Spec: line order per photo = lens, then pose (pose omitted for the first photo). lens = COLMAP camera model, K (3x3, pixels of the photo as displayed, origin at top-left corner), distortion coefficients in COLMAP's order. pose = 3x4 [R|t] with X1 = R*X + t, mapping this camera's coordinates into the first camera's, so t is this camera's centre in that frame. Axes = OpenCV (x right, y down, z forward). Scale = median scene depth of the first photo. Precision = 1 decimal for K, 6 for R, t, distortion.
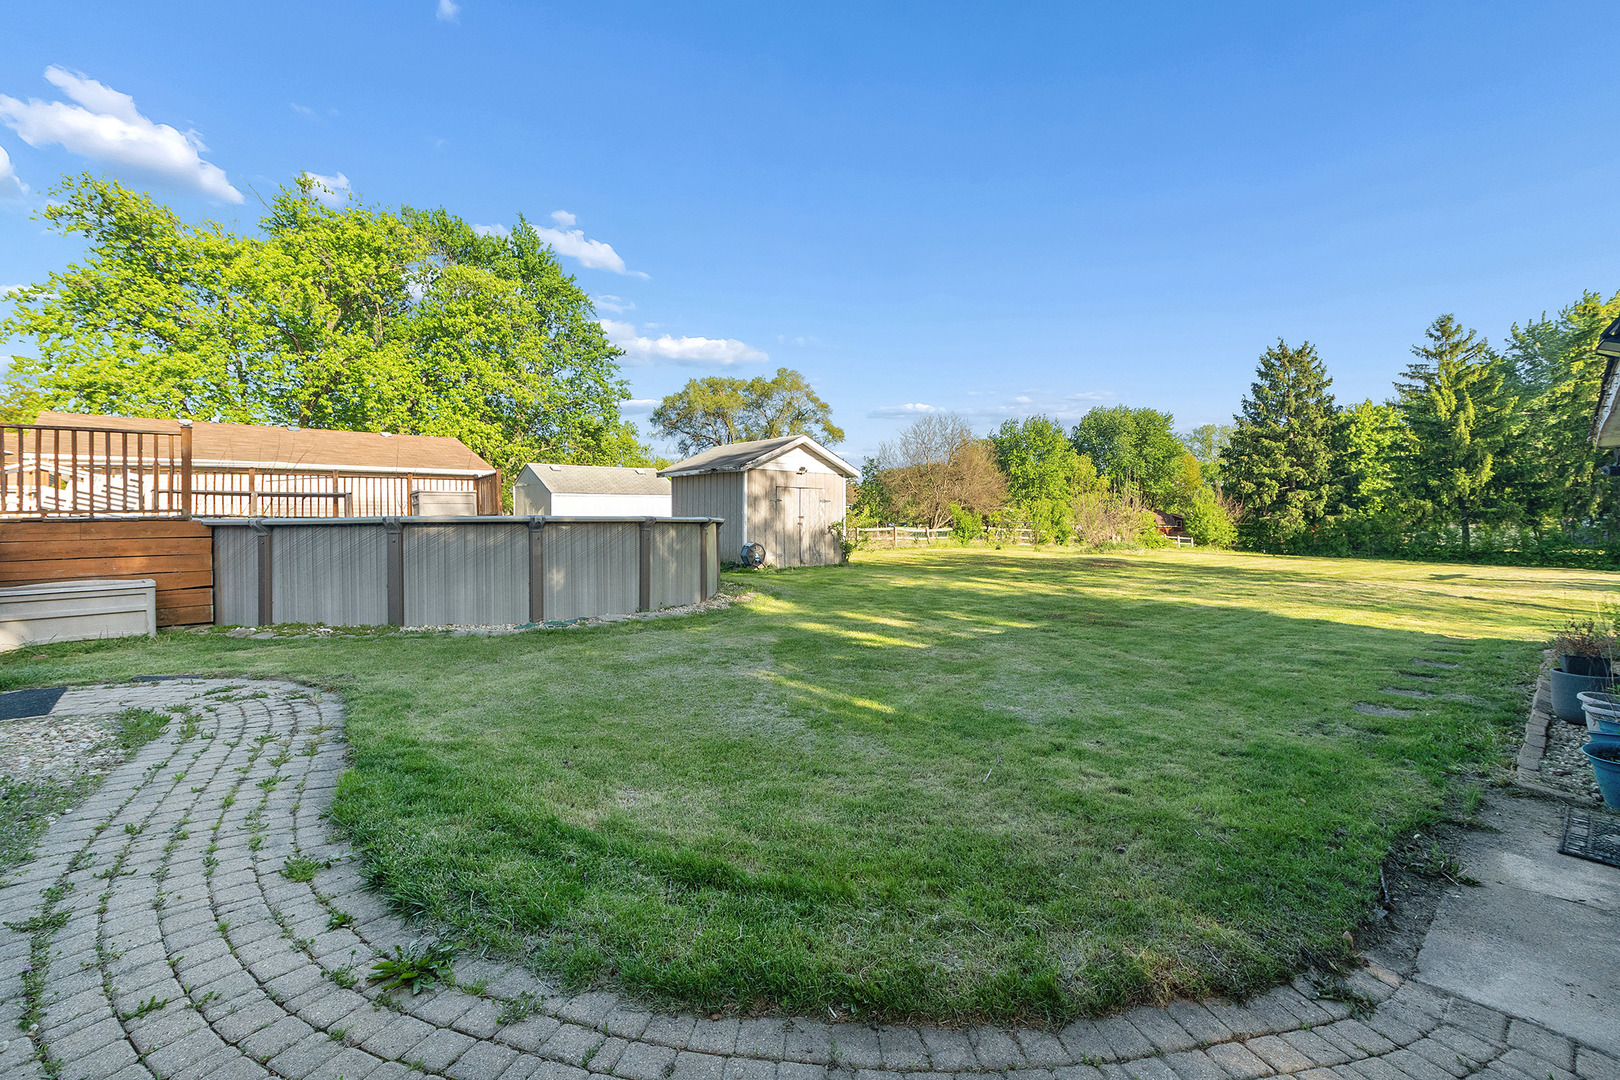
lens RADIAL K [[699.3, 0, 786.3], [0, 699.3, 517.1], [0, 0, 1]] dist [-0.008655, -0.000042]
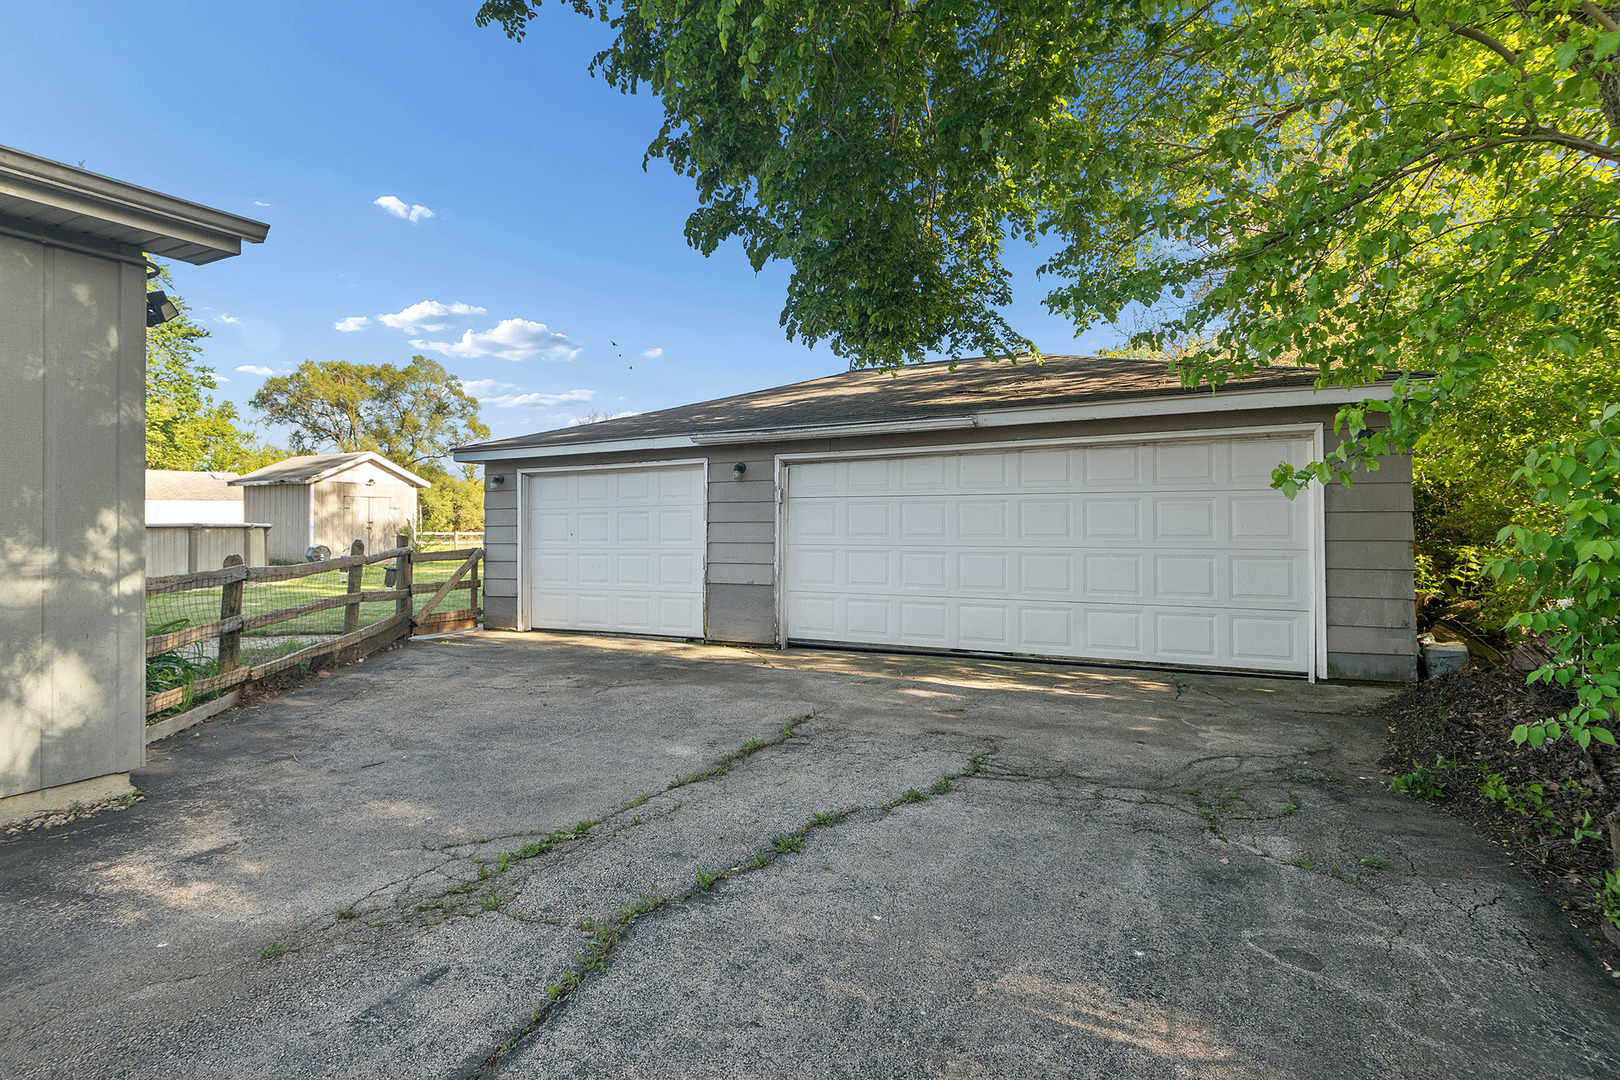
lens RADIAL K [[901.2, 0, 816.7], [0, 901.2, 506.5], [0, 0, 1]] dist [0.004293, 0.000694]
pose [[0.939944, 0.001352, 0.341325, 0.164967], [0.004096, 0.999875, -0.015240, -0.000376], [-0.341304, 0.015723, 0.939822, -0.527978]]
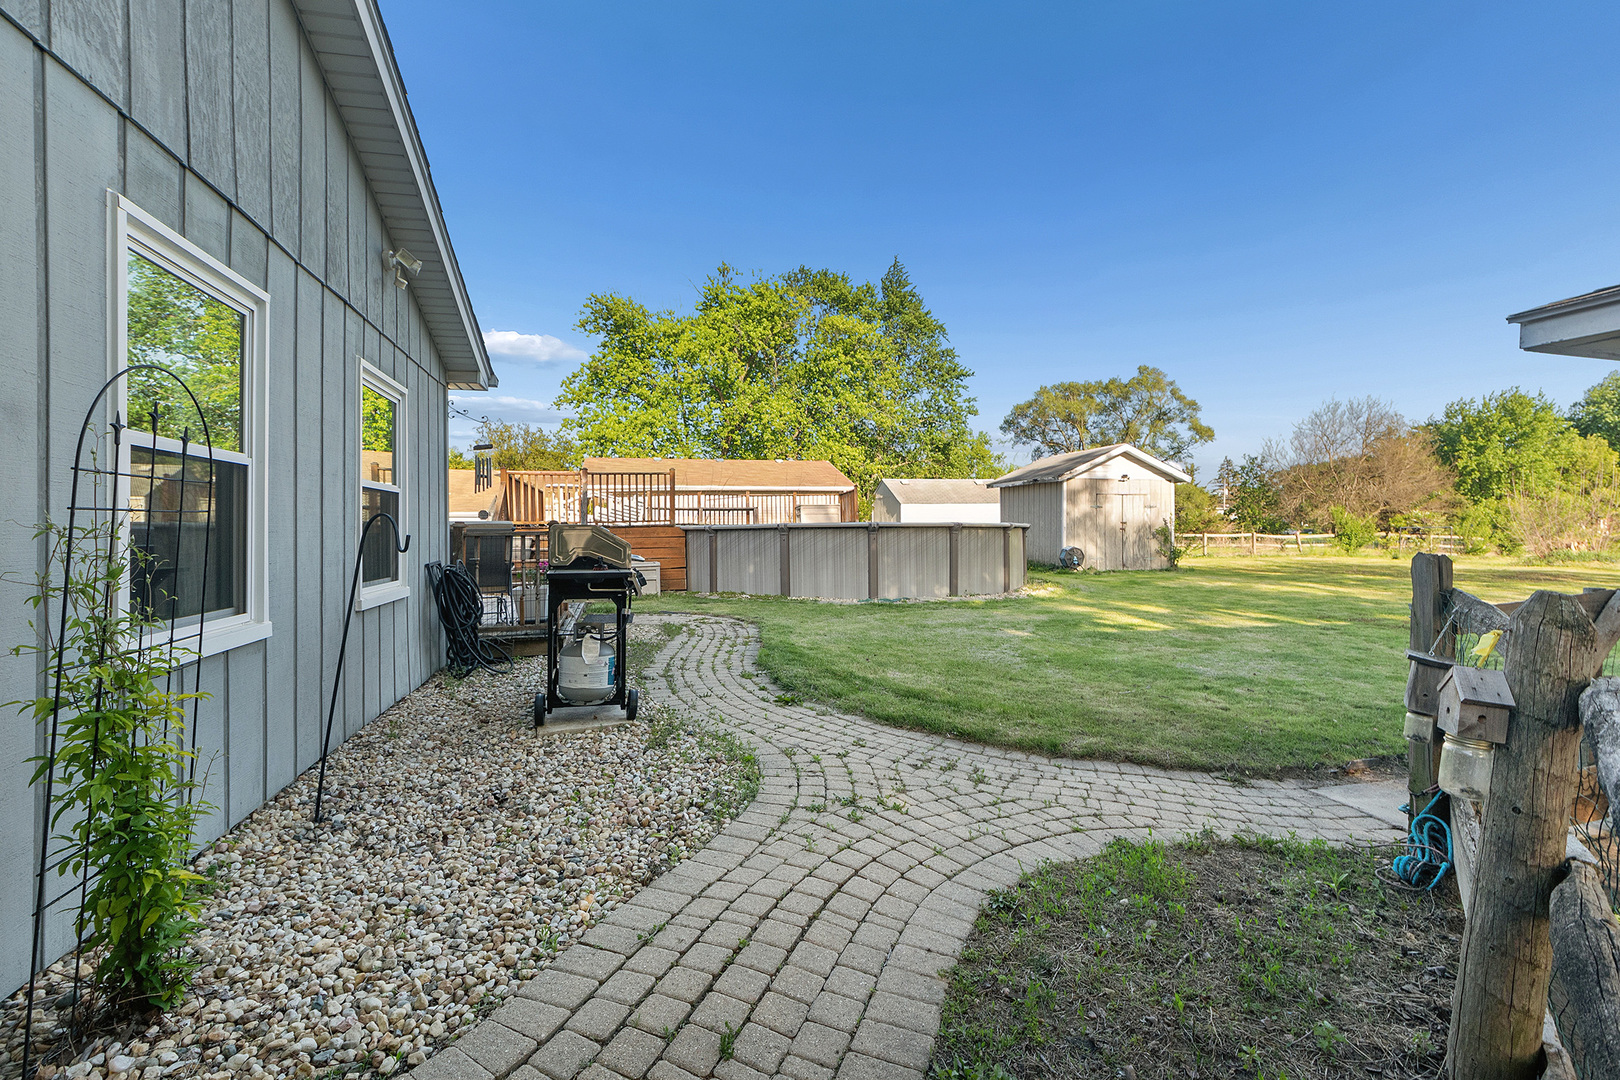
lens RADIAL K [[699.3, 0, 786.3], [0, 699.3, 517.1], [0, 0, 1]] dist [-0.008655, -0.000042]
pose [[0.872012, -0.011075, -0.489360, 0.072839], [0.005408, 0.999901, -0.012992, 0.002016], [0.489455, 0.008683, 0.871985, -0.126418]]
